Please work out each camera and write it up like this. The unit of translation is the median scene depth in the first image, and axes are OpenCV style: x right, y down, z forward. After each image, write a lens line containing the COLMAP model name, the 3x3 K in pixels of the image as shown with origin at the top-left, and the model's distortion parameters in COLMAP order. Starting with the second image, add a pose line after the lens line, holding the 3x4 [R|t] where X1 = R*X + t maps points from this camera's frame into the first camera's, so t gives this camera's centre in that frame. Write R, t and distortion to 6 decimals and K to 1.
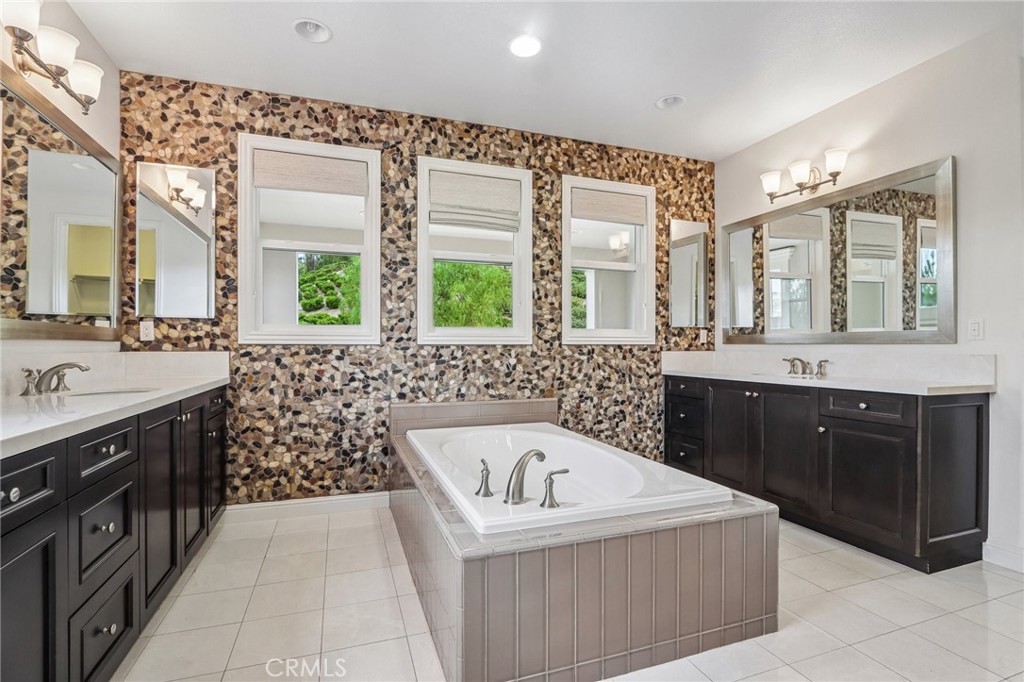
lens RADIAL K [[476.7, 0, 511.1], [0, 476.7, 348.8], [0, 0, 1]] dist [-0.005829, 0.001145]
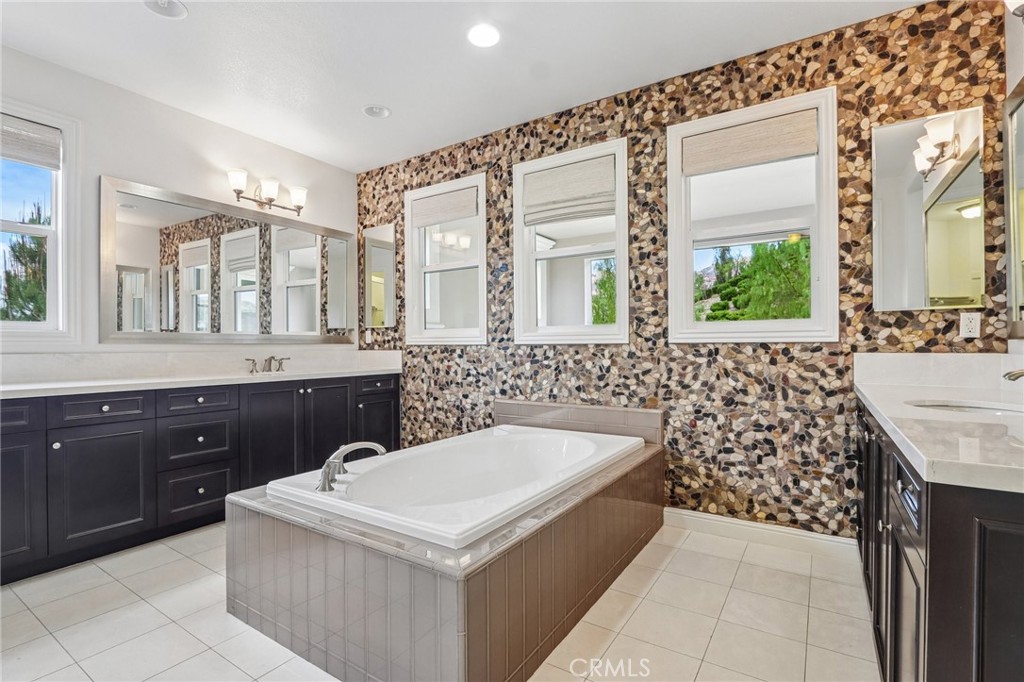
lens RADIAL K [[476.7, 0, 514.8], [0, 476.7, 341.2], [0, 0, 1]] dist [-0.005829, 0.001145]
pose [[0.614972, -0.006158, -0.788525, 0.604216], [0.008641, 0.999962, -0.001070, -0.014379], [0.788502, -0.006156, 0.615002, 0.335406]]
